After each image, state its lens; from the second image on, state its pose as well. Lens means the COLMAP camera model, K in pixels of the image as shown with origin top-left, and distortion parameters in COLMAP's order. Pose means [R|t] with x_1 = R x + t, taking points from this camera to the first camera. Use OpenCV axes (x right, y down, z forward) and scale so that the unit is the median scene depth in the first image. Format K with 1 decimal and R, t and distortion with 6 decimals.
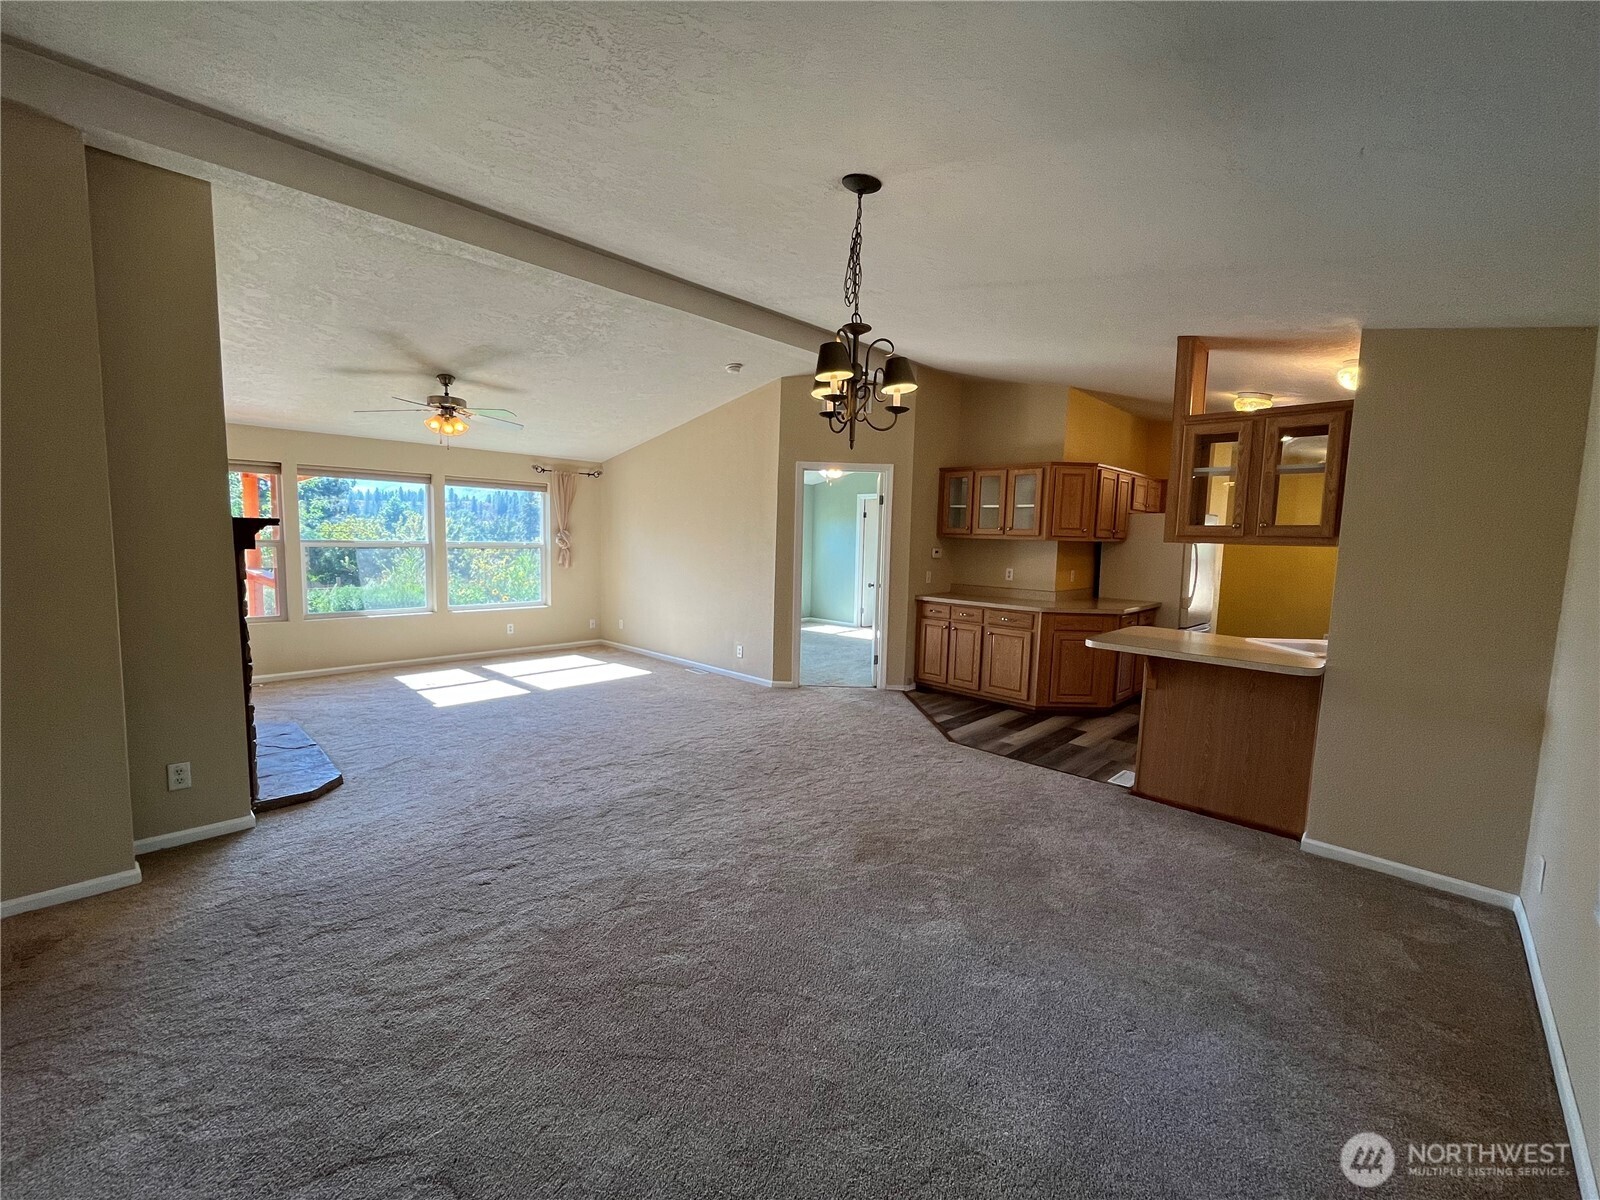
lens RADIAL K [[654.5, 0, 800.0], [0, 654.5, 600.0], [0, 0, 1]] dist [-0.003071, 0.000433]
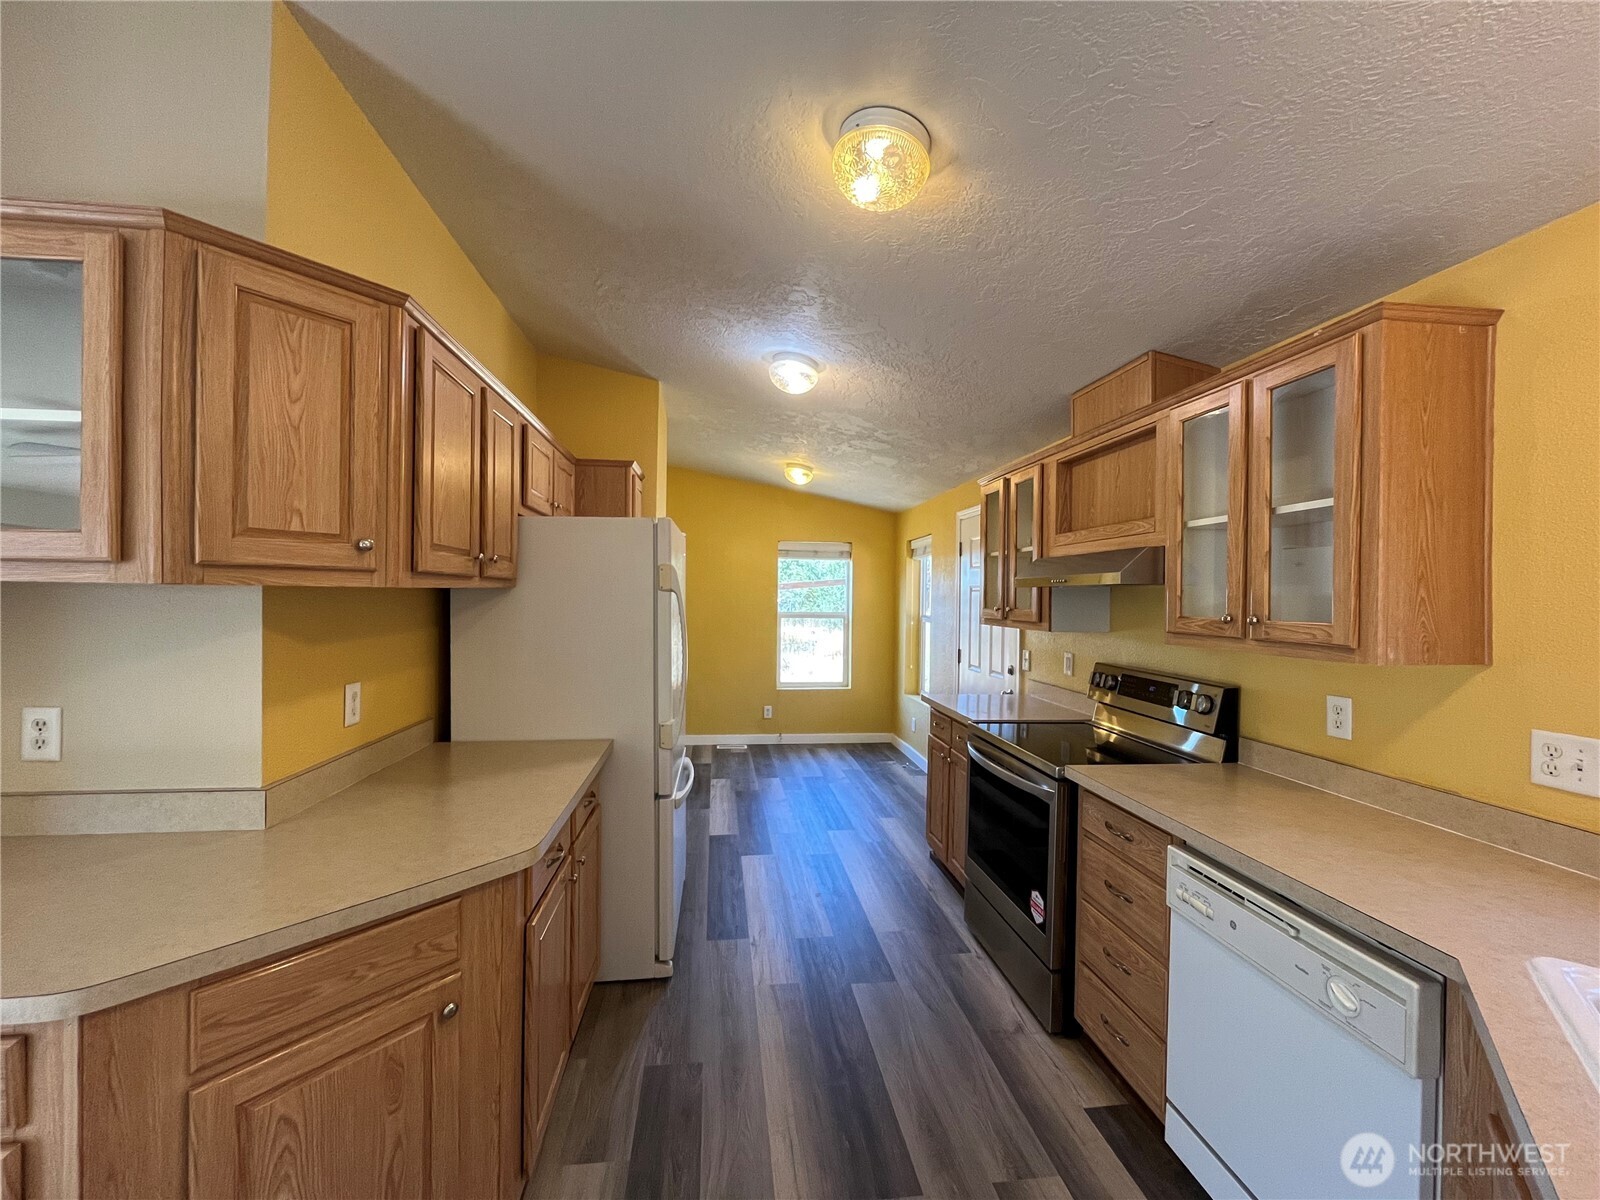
lens RADIAL K [[654.5, 0, 800.0], [0, 654.5, 600.0], [0, 0, 1]] dist [-0.003071, 0.000433]
pose [[0.624407, -0.023400, 0.780748, 0.322411], [0.082032, 0.995988, -0.035754, -0.058508], [-0.776779, 0.086371, 0.623822, 0.671198]]
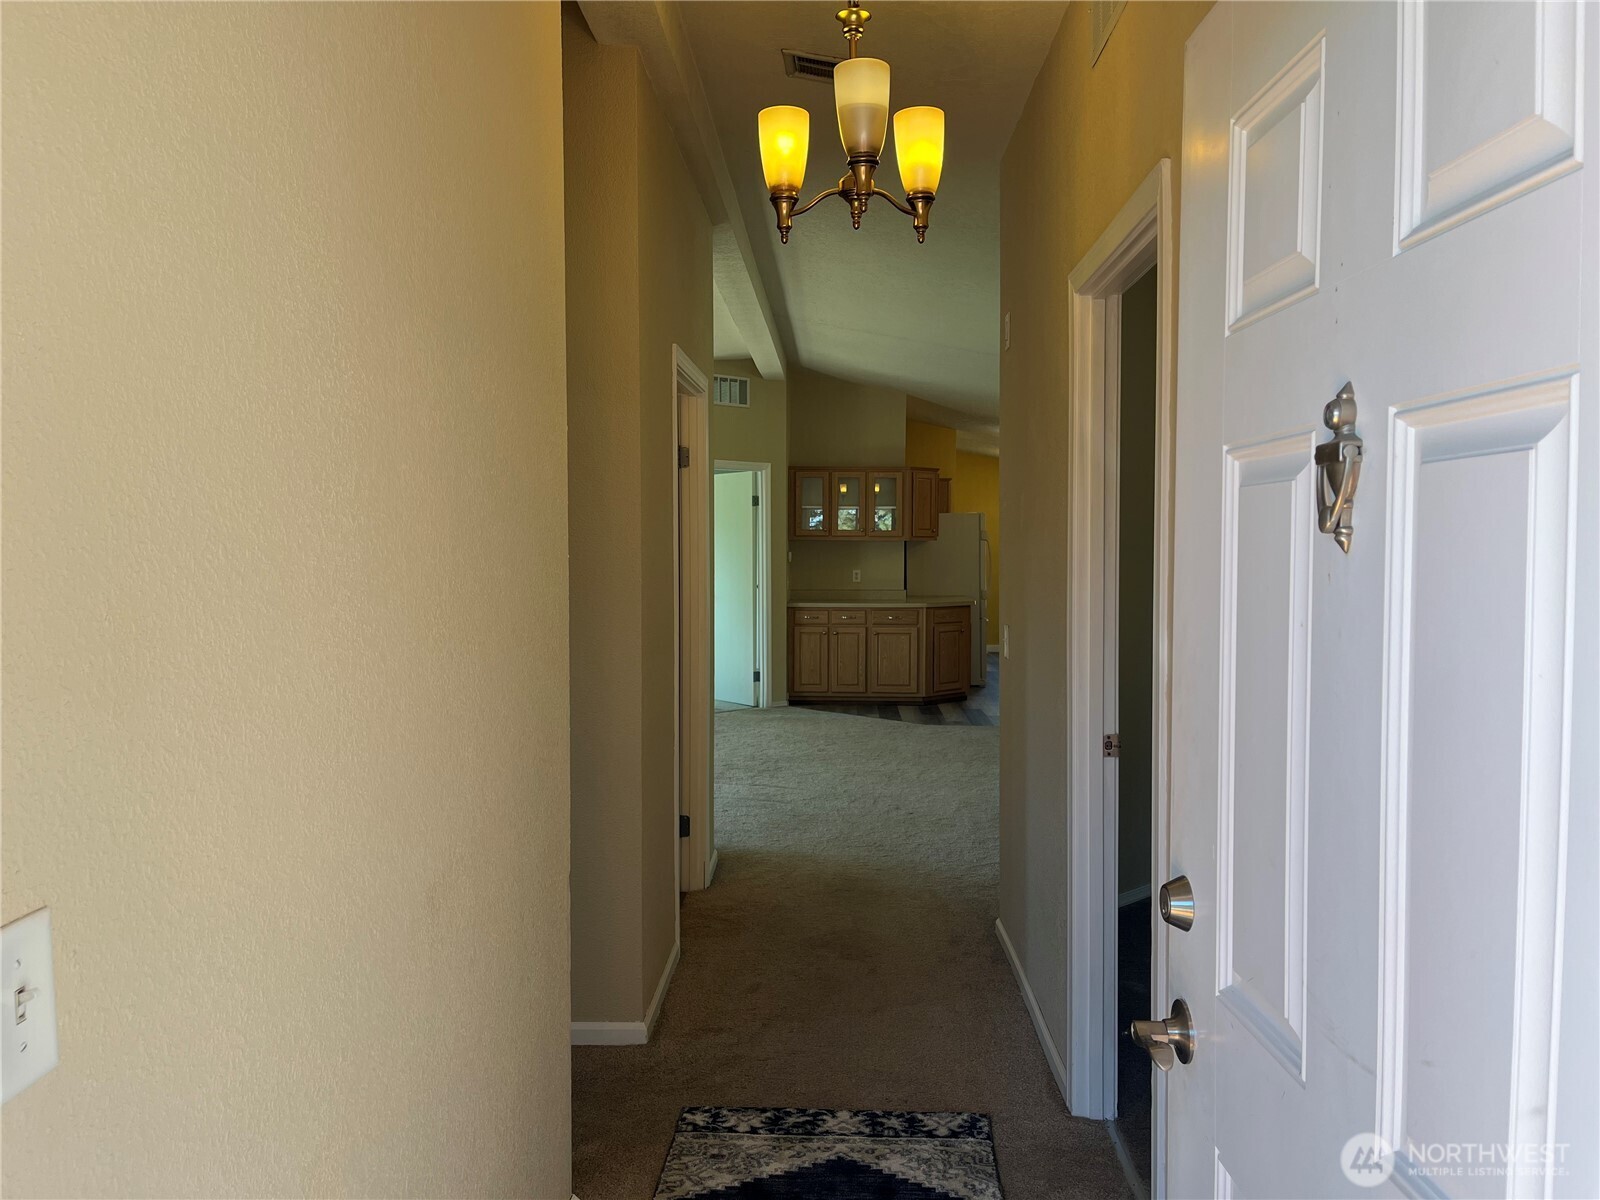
lens RADIAL K [[1270.5, 0, 800.0], [0, 1270.5, 600.0], [0, 0, 1]] dist [0.051536, -0.009347]
pose [[0.730910, -0.054956, 0.680257, -1.078507], [0.084208, 0.996398, -0.009982, 0.008889], [-0.677258, 0.064579, 0.732906, -0.347886]]
